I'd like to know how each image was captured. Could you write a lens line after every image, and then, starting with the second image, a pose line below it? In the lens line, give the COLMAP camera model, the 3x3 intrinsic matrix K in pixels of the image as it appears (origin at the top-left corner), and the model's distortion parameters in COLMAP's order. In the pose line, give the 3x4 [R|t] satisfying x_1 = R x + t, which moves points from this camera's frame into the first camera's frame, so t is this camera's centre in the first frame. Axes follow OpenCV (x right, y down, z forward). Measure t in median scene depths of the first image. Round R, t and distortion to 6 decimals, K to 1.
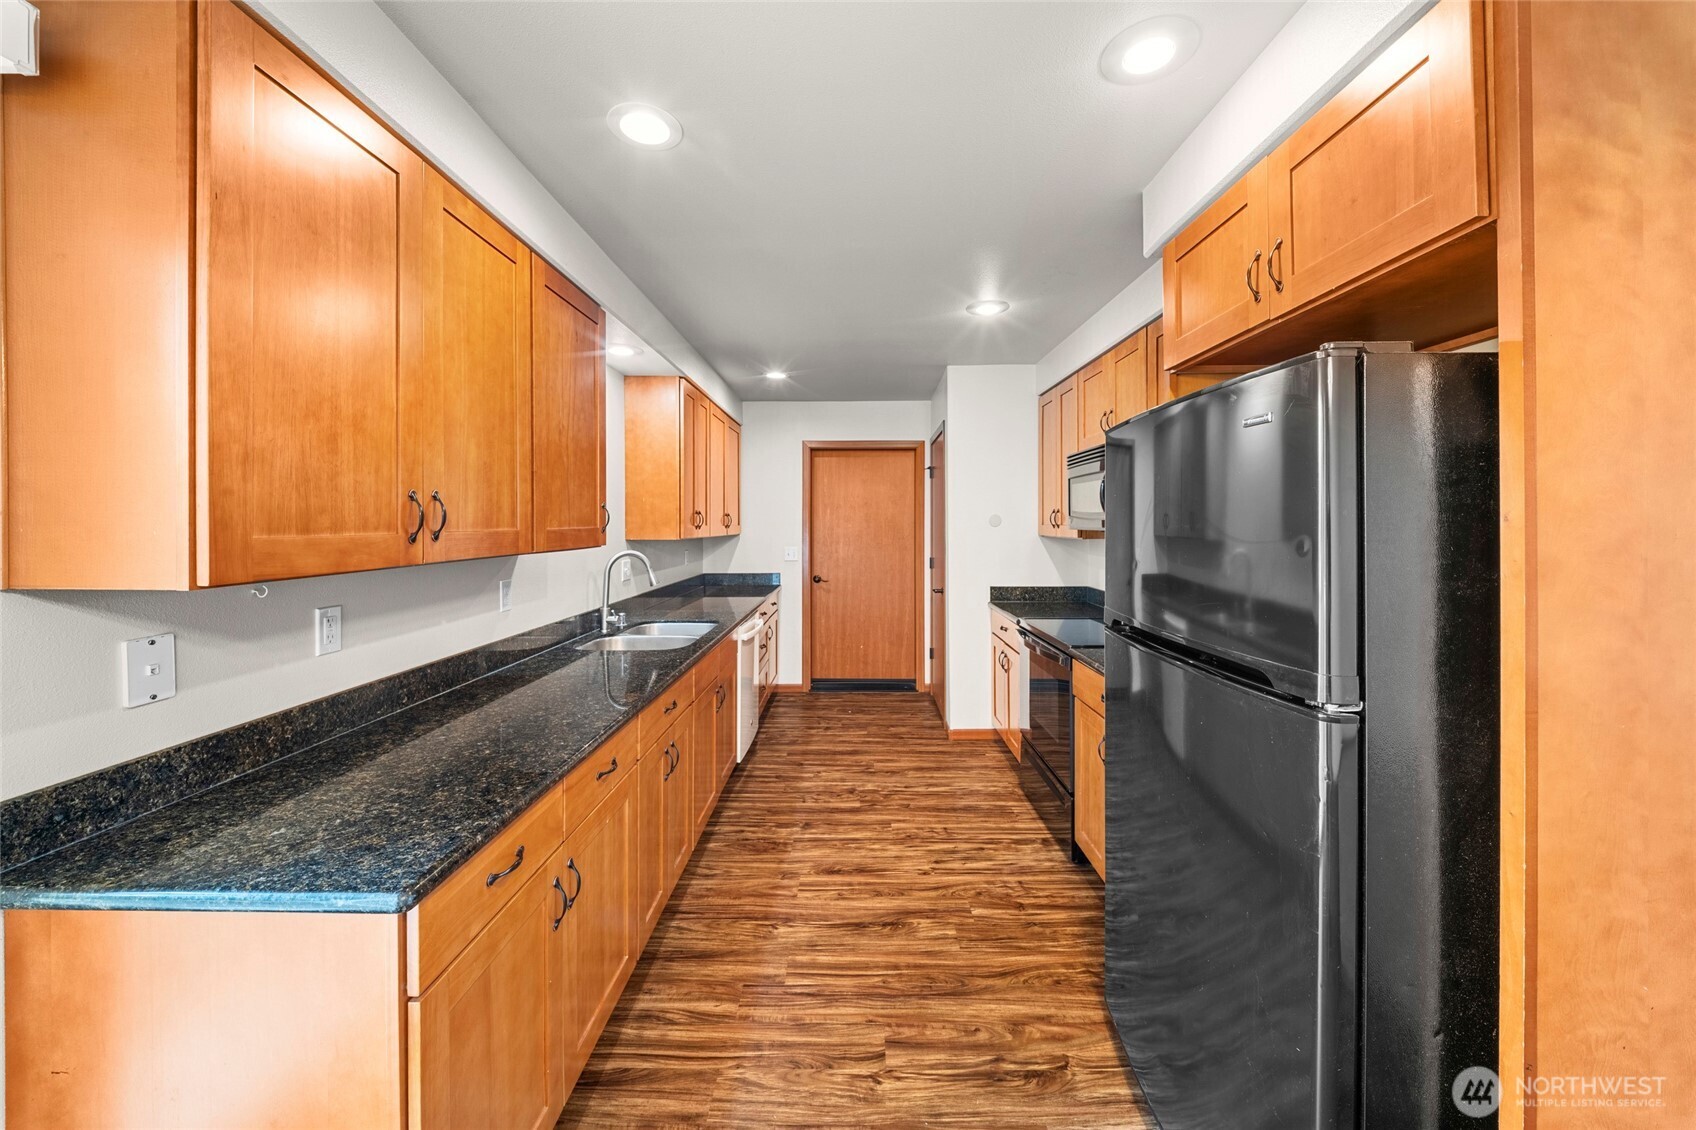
lens RADIAL K [[608.9, 0, 850.3], [0, 608.9, 519.3], [0, 0, 1]] dist [0.001549, -0.004257]
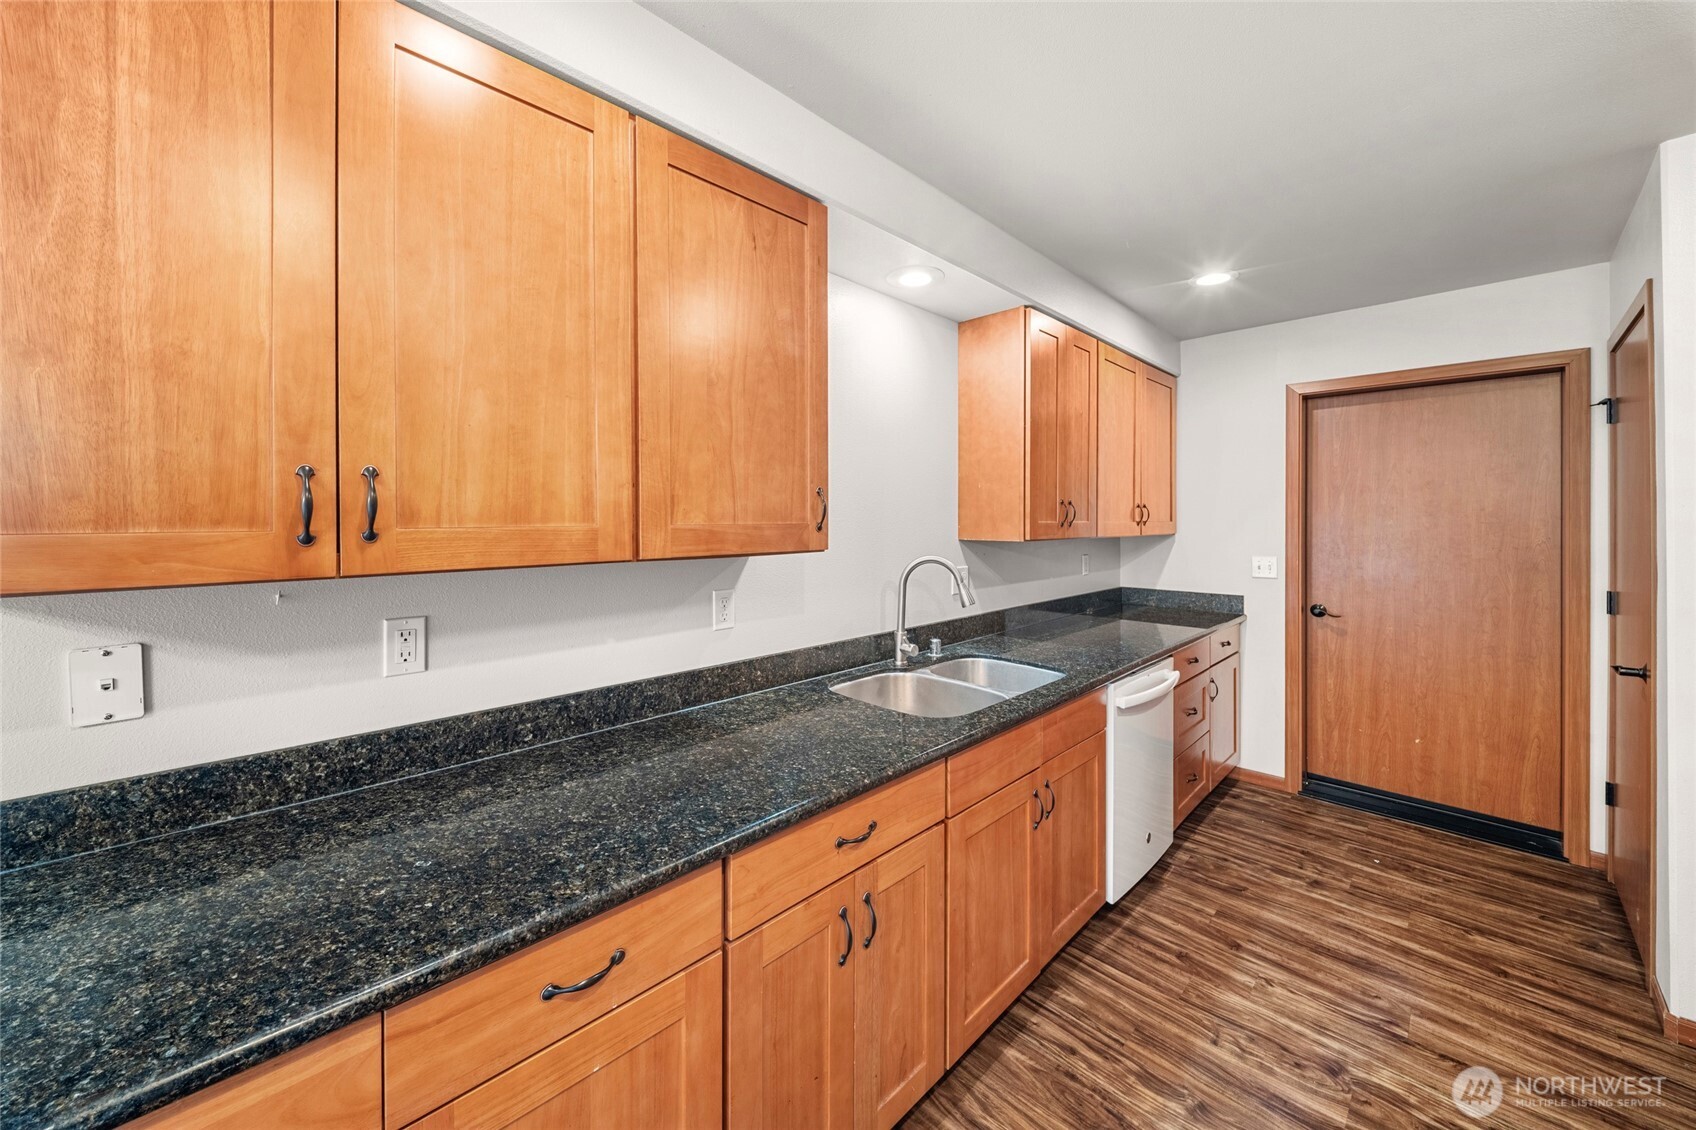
lens RADIAL K [[608.9, 0, 850.3], [0, 608.9, 519.3], [0, 0, 1]] dist [0.001549, -0.004257]
pose [[0.708148, -0.000569, -0.706064, 0.072130], [0.004429, 0.999984, 0.003636, 0.004826], [0.706051, -0.005703, 0.708138, 0.402913]]
